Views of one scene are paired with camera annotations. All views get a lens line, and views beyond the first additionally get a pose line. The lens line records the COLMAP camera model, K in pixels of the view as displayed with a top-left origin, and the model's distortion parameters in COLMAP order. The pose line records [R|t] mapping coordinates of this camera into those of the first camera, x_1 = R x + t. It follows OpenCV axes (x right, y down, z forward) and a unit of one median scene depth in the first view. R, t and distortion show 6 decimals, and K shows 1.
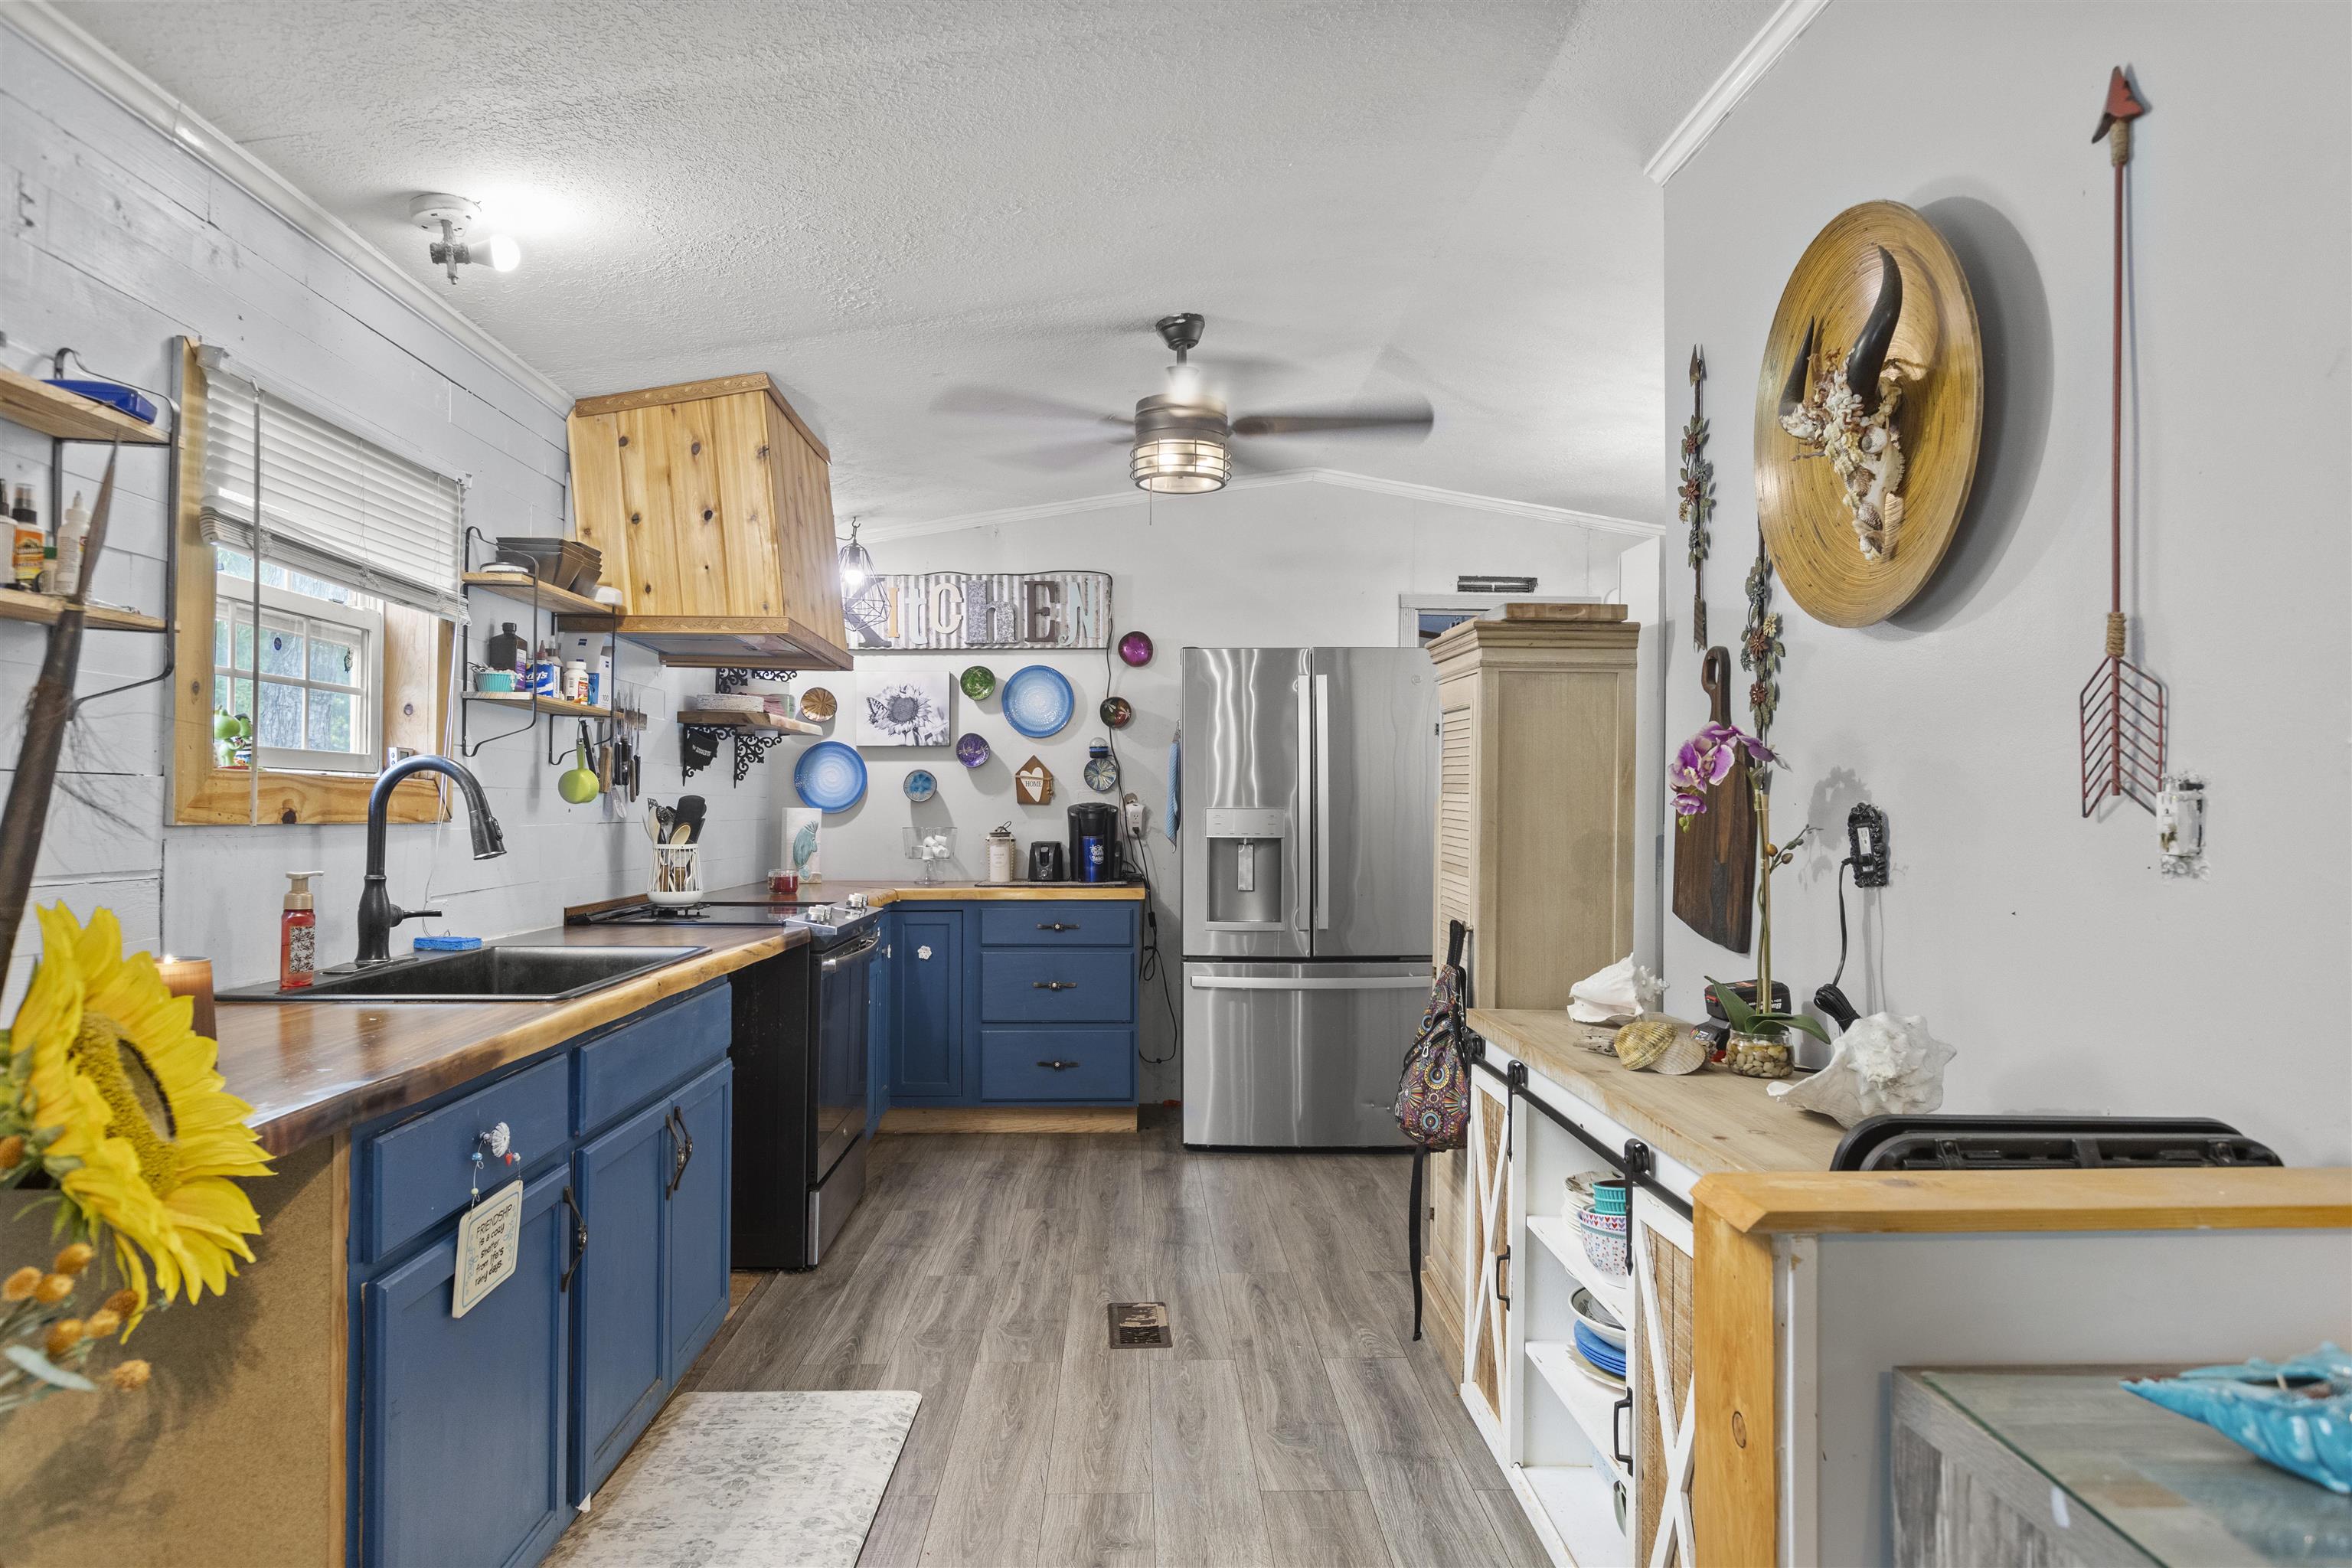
lens RADIAL K [[1451.6, 0, 1156.9], [0, 1451.6, 791.0], [0, 0, 1]] dist [0.004142, -0.004422]
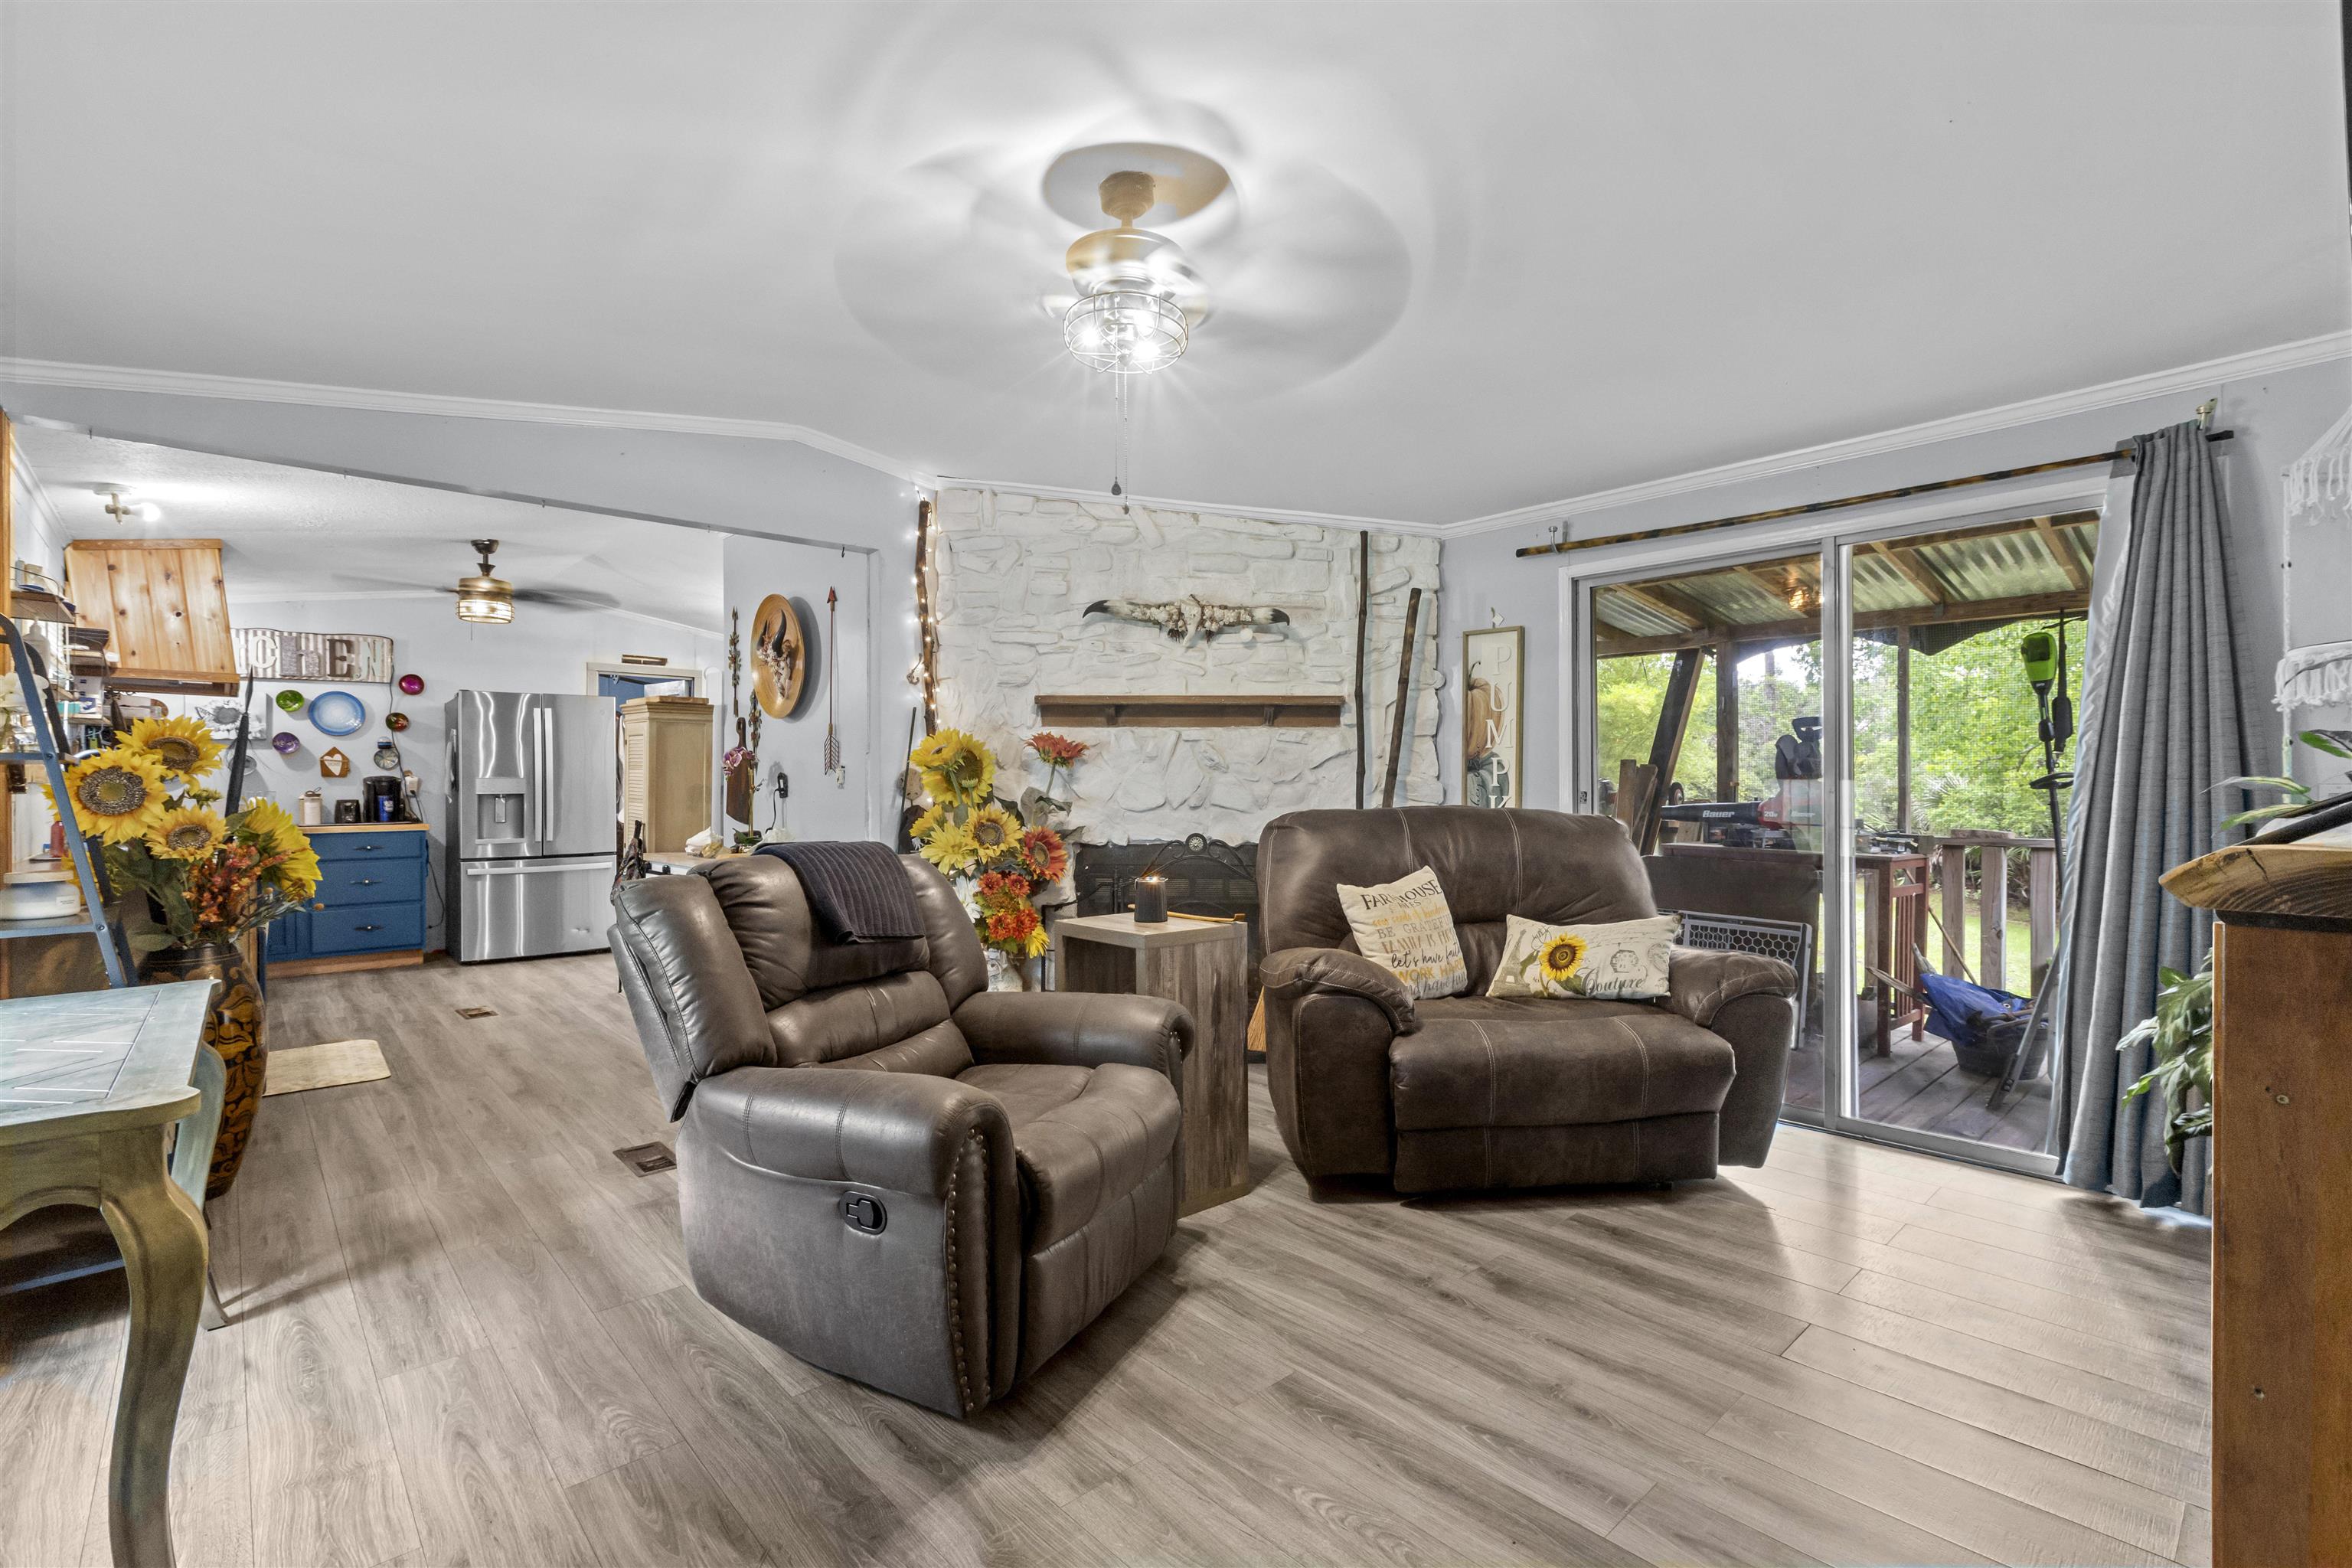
lens RADIAL K [[1053.0, 0, 1173.9], [0, 1053.0, 782.7], [0, 0, 1]] dist [0.006753, -0.003144]
pose [[0.757233, -0.005092, 0.653125, -0.291364], [-0.001617, 0.999952, 0.009671, 0.005650], [-0.653143, -0.008379, 0.757188, -1.016038]]
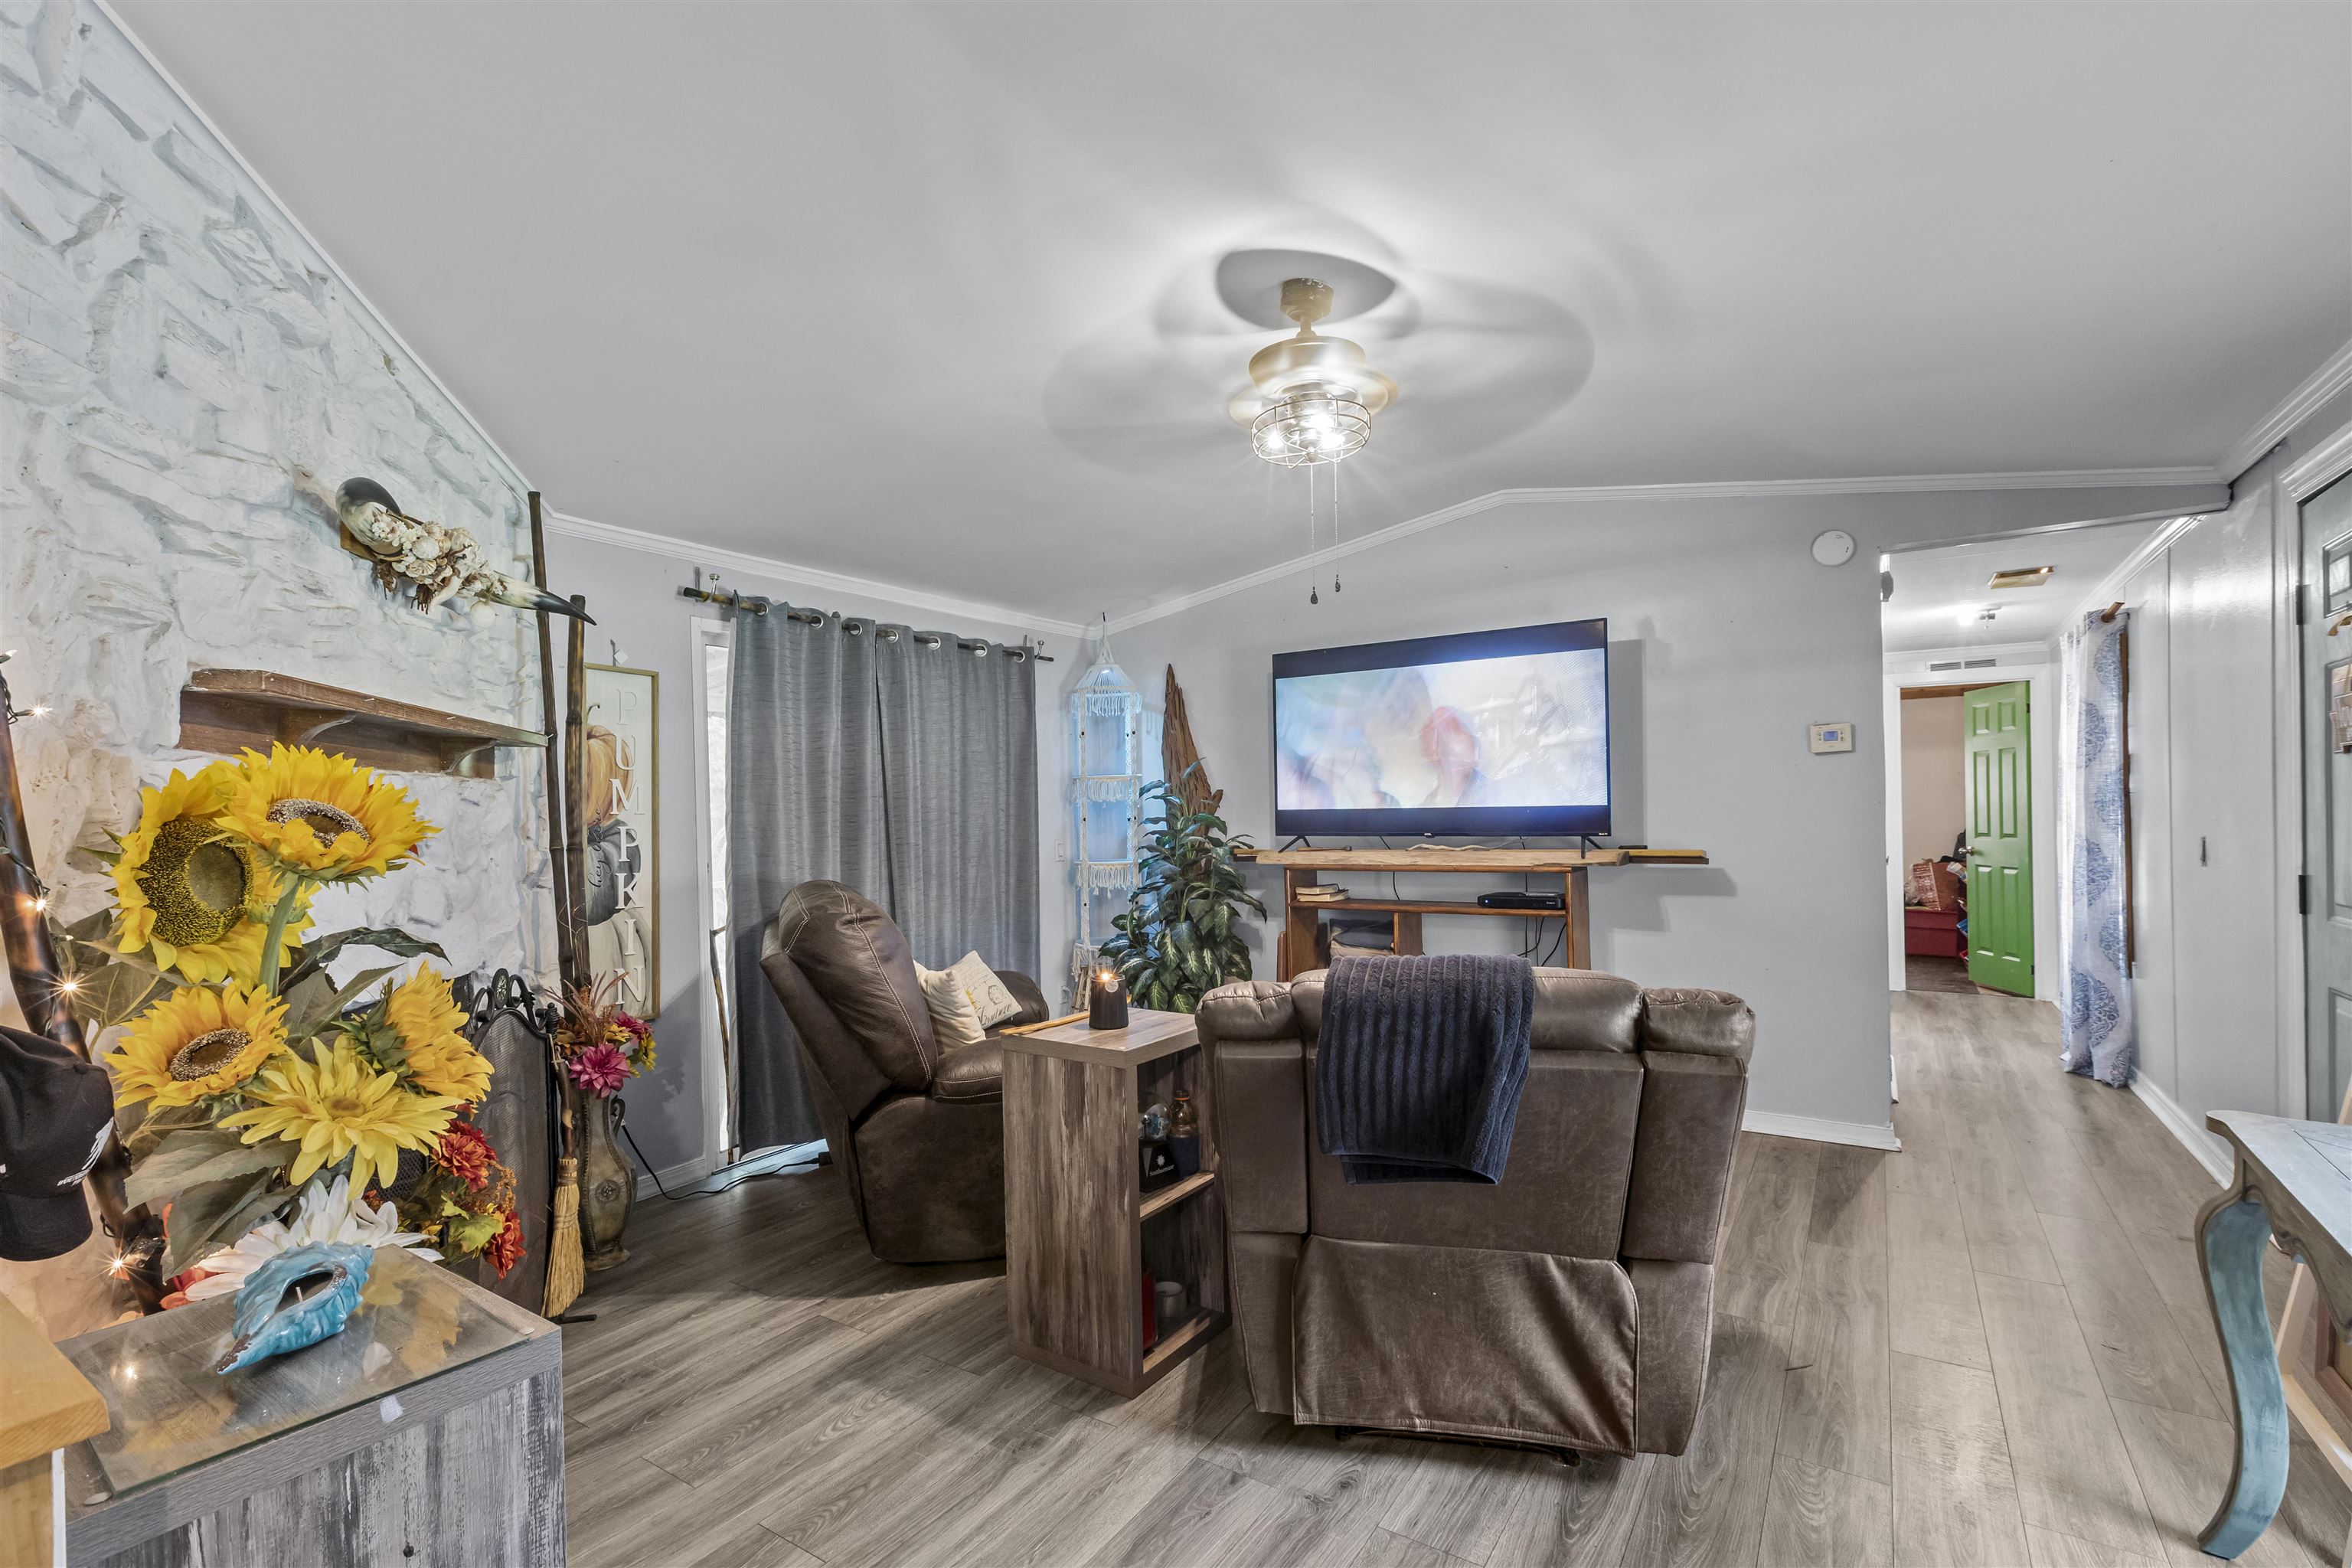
lens RADIAL K [[1053.0, 0, 1160.2], [0, 1053.0, 821.1], [0, 0, 1]] dist [0.006753, -0.003144]
pose [[-0.813778, 0.003848, 0.581163, -0.179485], [0.004642, 0.999989, -0.000121, -0.019394], [-0.581158, 0.002599, -0.813787, 0.450504]]
